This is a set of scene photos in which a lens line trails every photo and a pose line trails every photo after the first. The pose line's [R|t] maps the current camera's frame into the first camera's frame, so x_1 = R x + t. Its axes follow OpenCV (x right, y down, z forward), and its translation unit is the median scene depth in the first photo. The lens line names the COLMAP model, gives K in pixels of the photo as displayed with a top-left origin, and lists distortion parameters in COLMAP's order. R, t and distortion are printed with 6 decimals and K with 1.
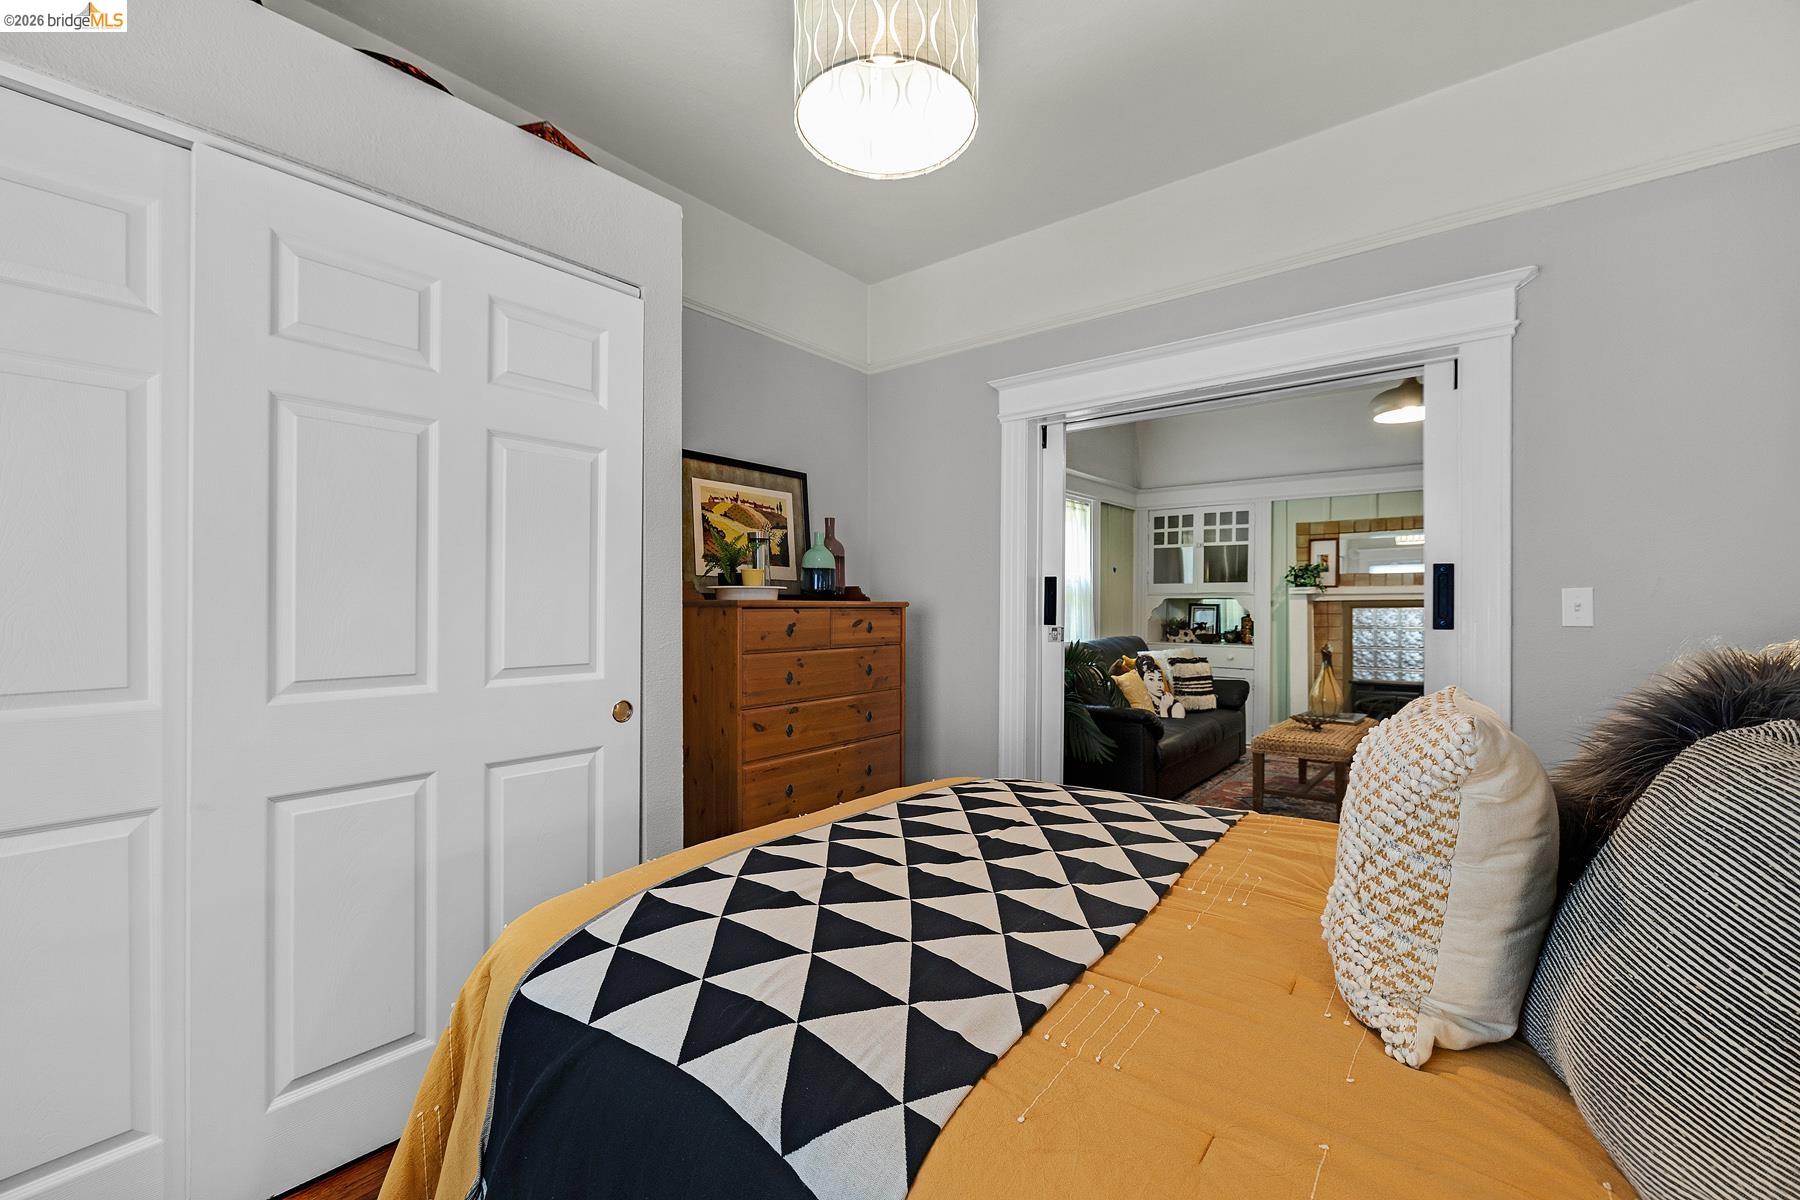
lens RADIAL K [[753.9, 0, 896.8], [0, 753.9, 600.1], [0, 0, 1]] dist [-0.003953, 0.001215]
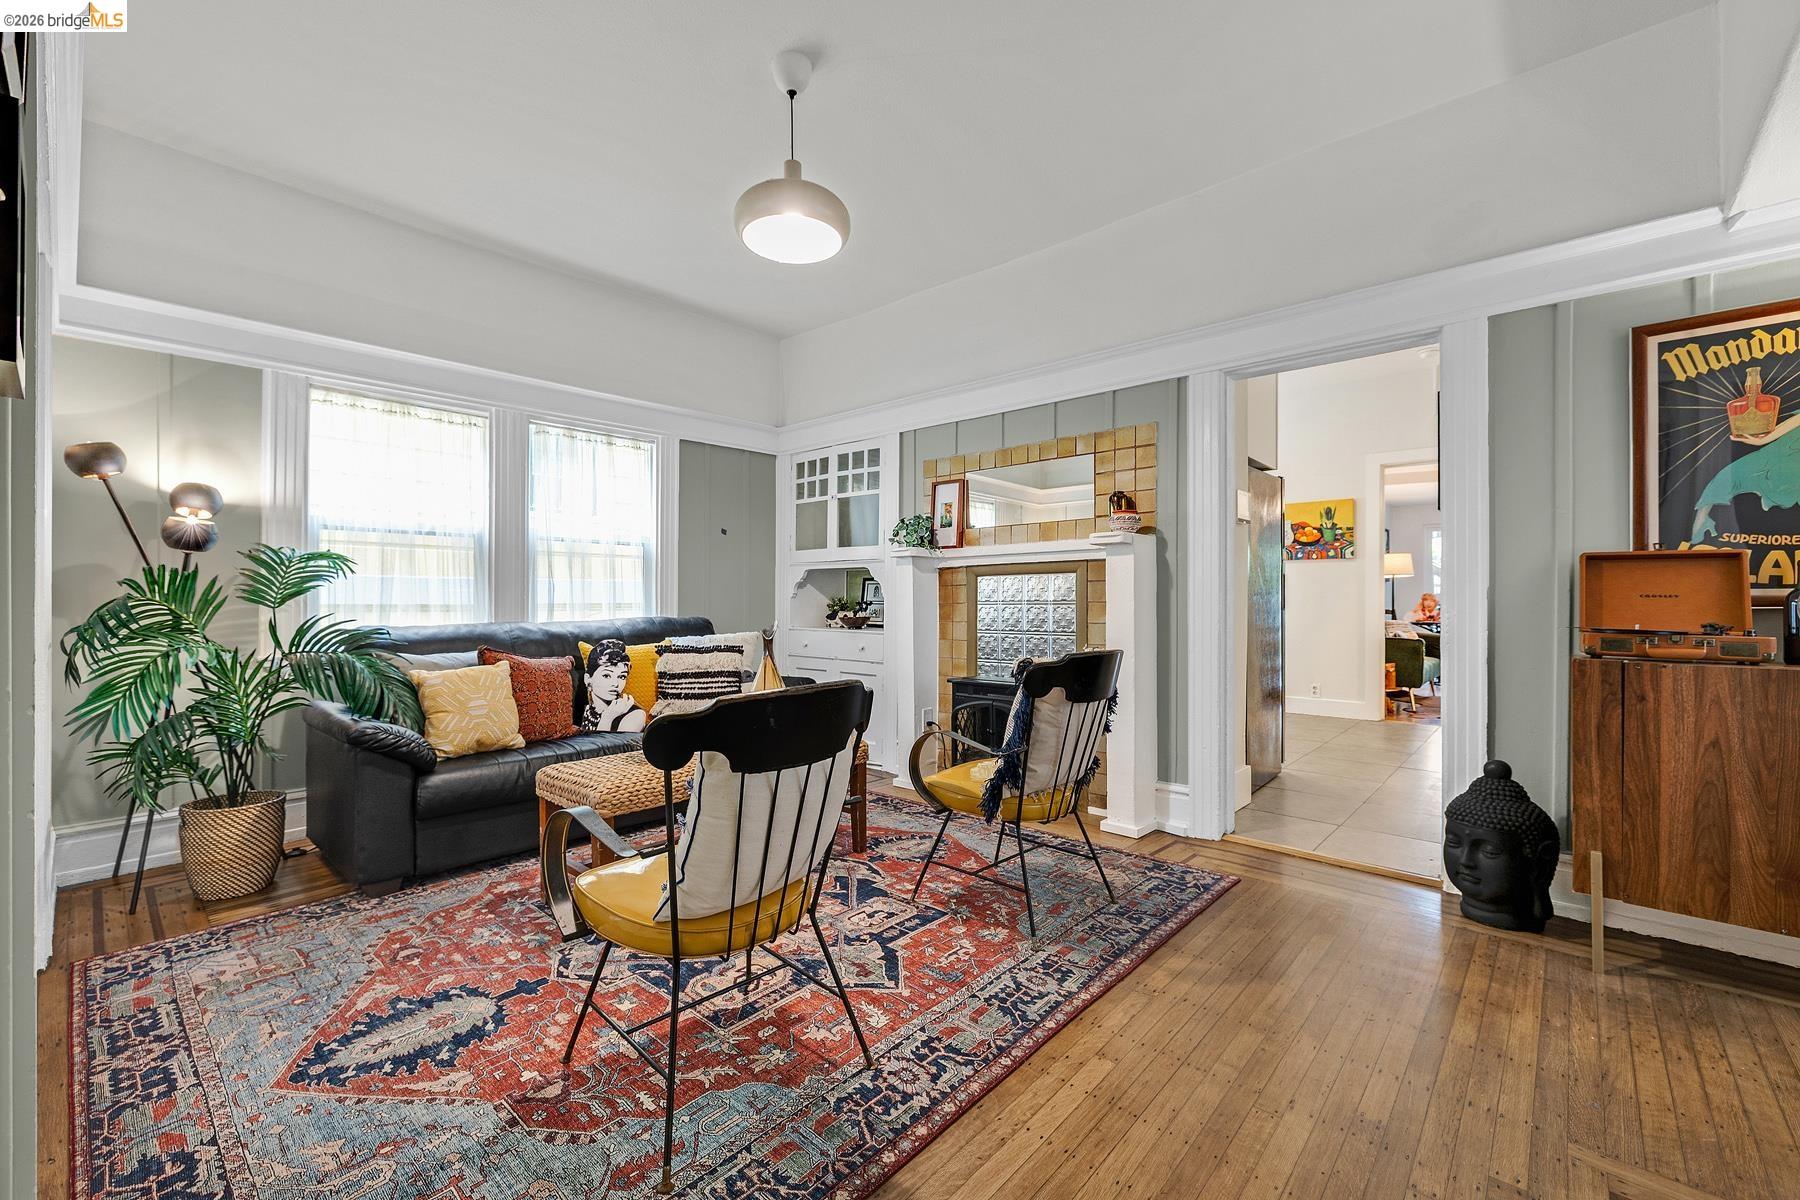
lens RADIAL K [[753.9, 0, 891.4], [0, 753.9, 603.1], [0, 0, 1]] dist [-0.003953, 0.001215]
pose [[0.997705, -0.003016, -0.067639, 0.534761], [0.003692, 0.999945, 0.009865, 0.026379], [0.067605, -0.010092, 0.997661, 0.266732]]
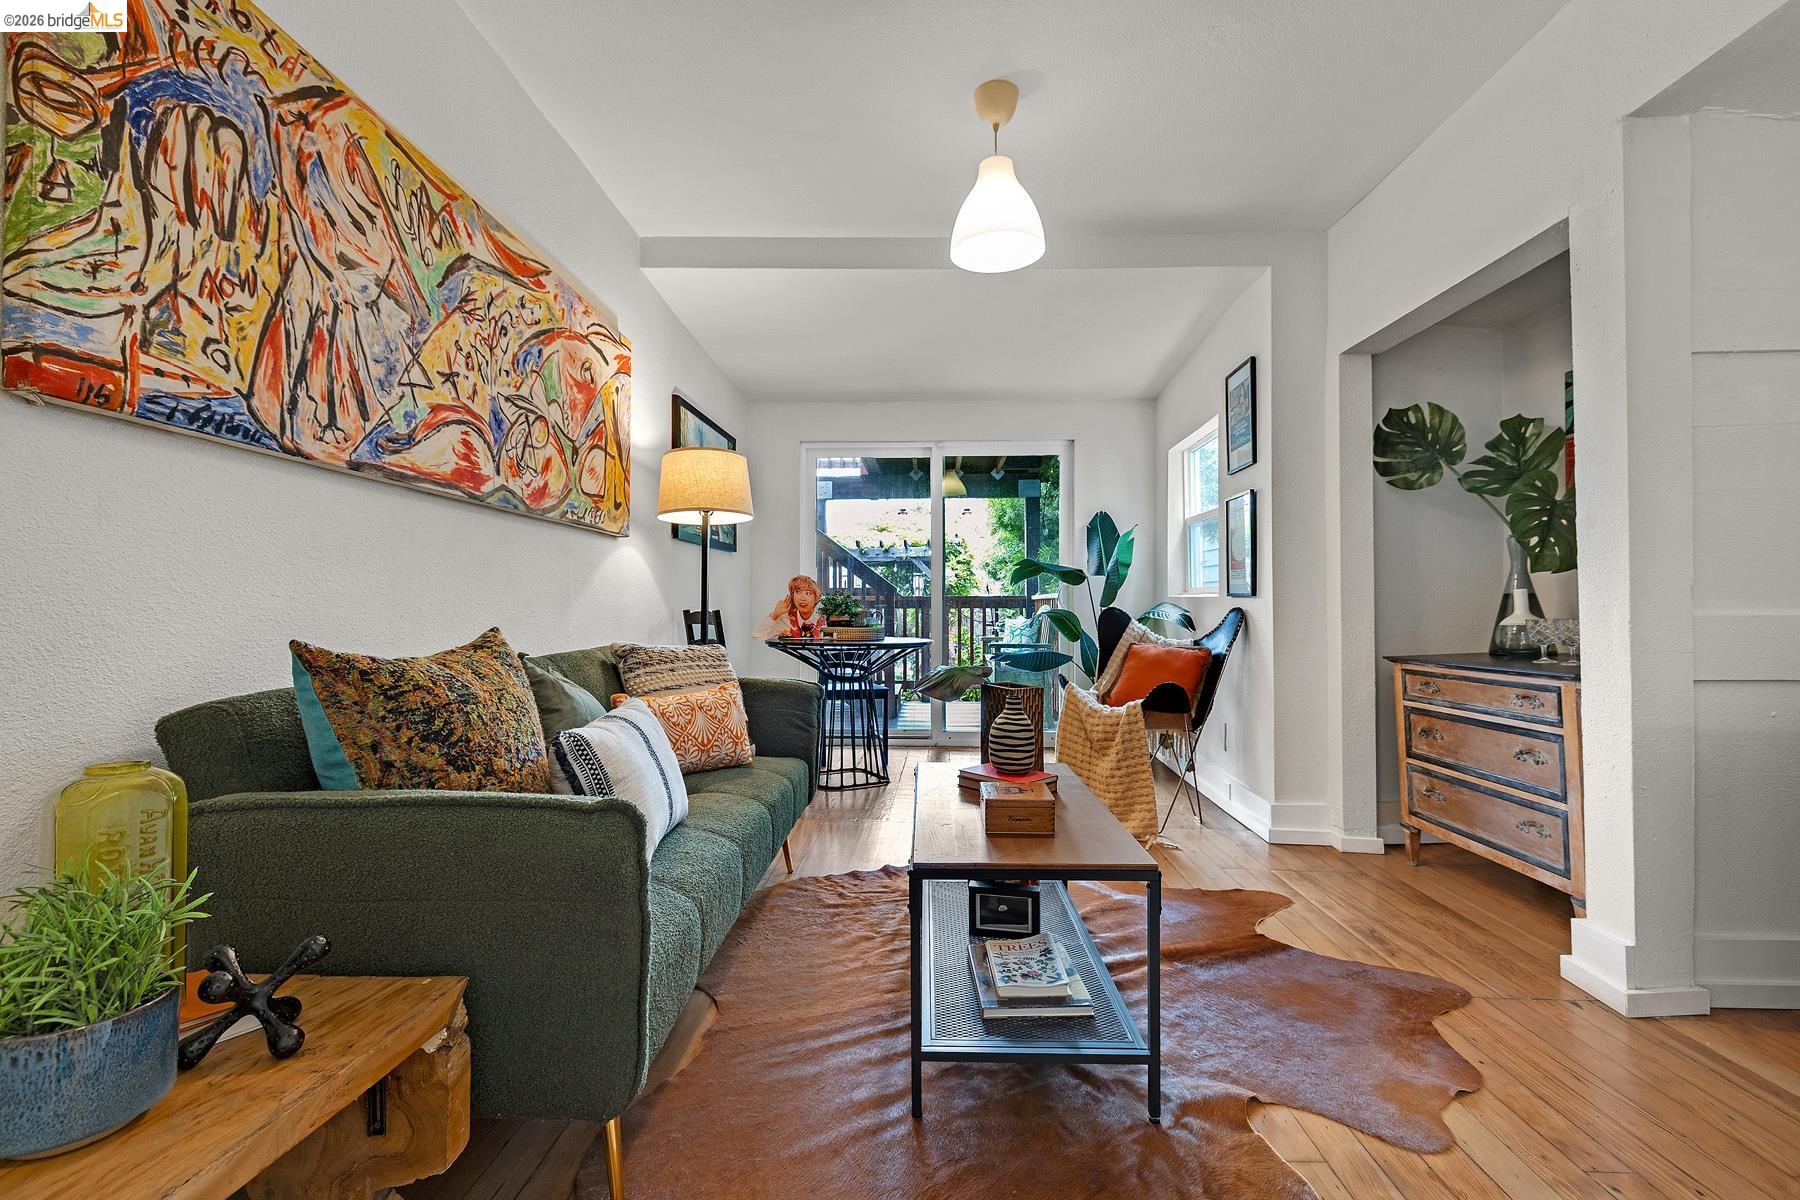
lens RADIAL K [[753.9, 0, 904.3], [0, 753.9, 593.0], [0, 0, 1]] dist [-0.003953, 0.001215]
pose [[0.807212, 0.005890, 0.590232, 1.170960], [-0.002040, 0.999972, -0.007190, 0.045982], [-0.590258, 0.004600, 0.807201, 1.228016]]
